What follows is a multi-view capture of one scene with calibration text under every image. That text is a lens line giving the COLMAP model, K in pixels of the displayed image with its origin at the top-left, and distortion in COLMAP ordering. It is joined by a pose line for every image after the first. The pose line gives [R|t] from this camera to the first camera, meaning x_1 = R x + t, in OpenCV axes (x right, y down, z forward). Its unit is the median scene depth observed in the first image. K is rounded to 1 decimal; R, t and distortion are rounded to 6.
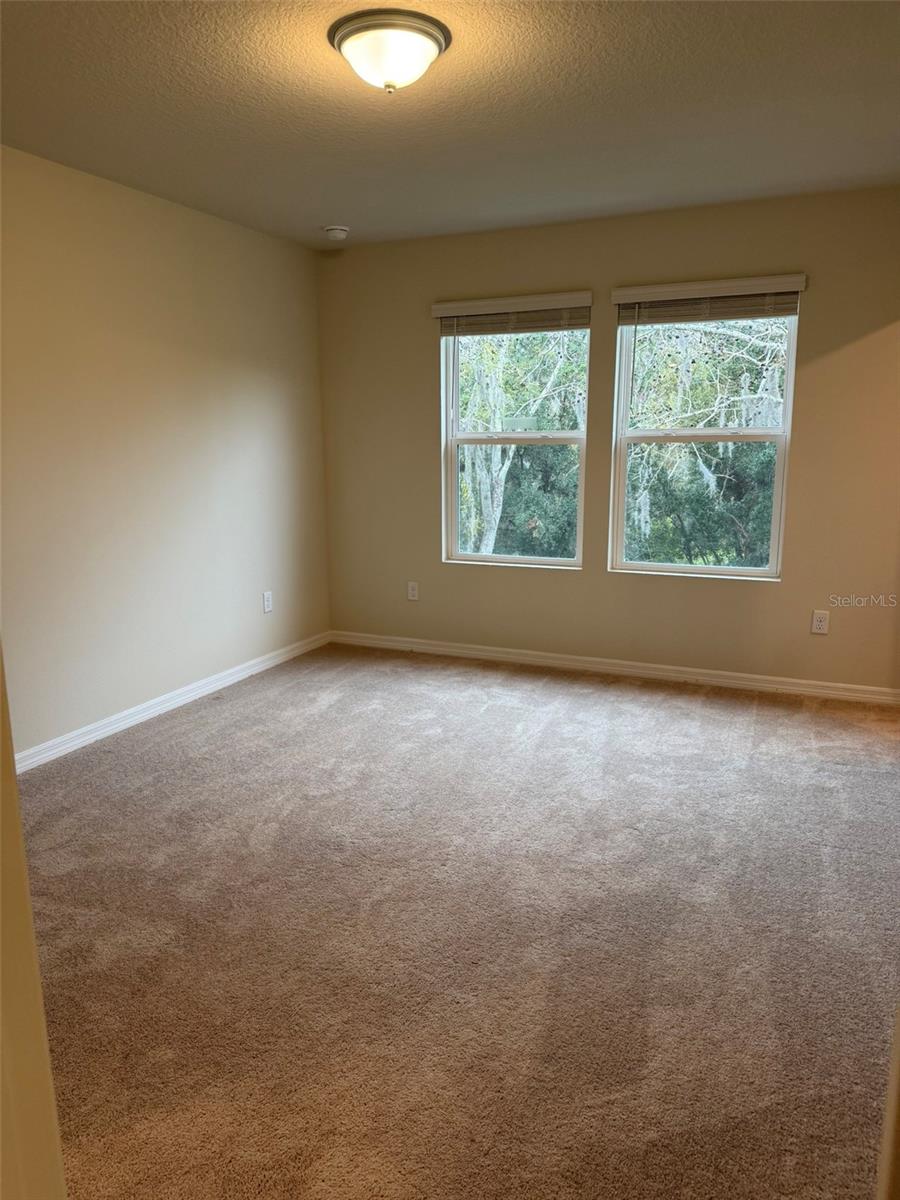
lens RADIAL K [[847.9, 0, 451.6], [0, 847.9, 605.9], [0, 0, 1]] dist [0.057372, -0.033515]
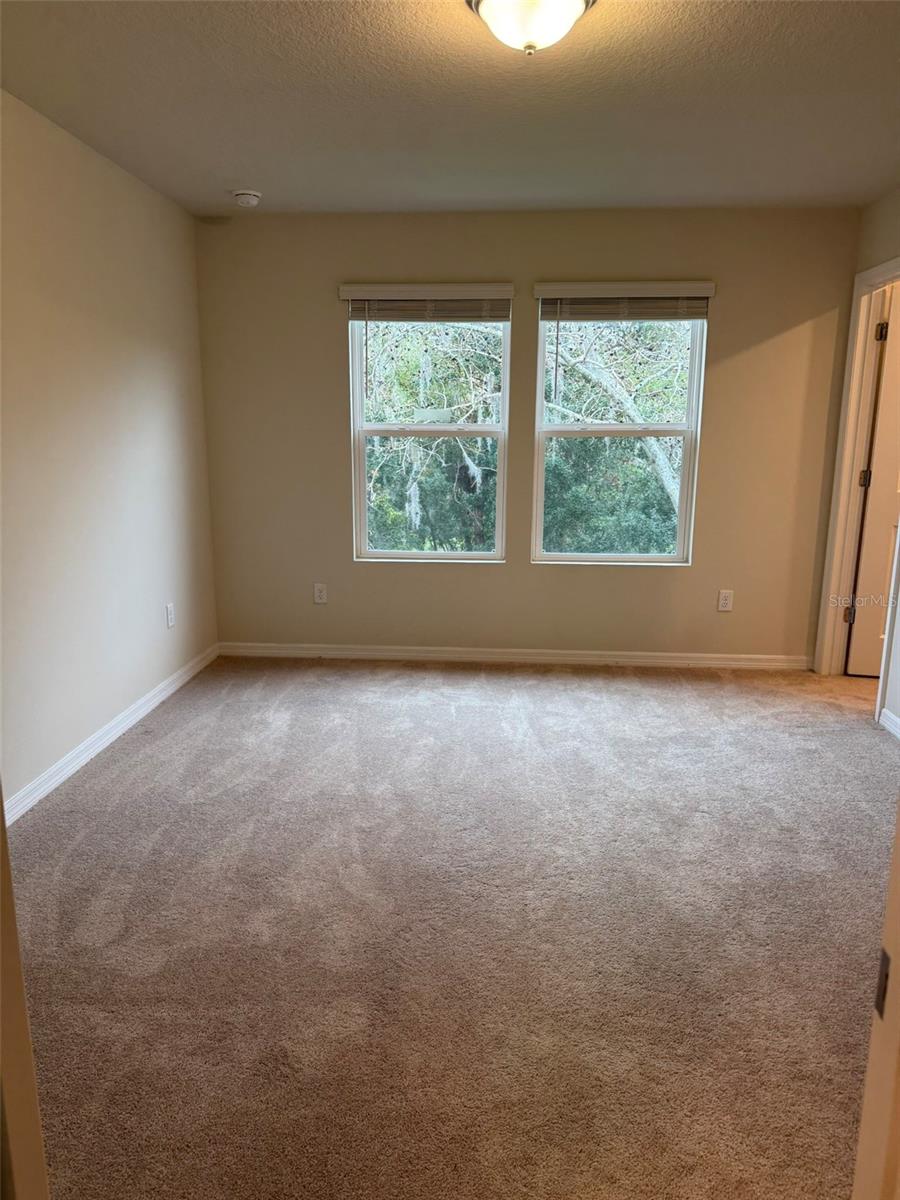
lens RADIAL K [[847.9, 0, 446.5], [0, 847.9, 596.3], [0, 0, 1]] dist [0.057372, -0.033515]
pose [[0.937806, -0.058479, 0.342200, -0.278220], [0.059463, 0.998201, 0.007624, -0.015526], [-0.342031, 0.013198, 0.939596, 0.093693]]
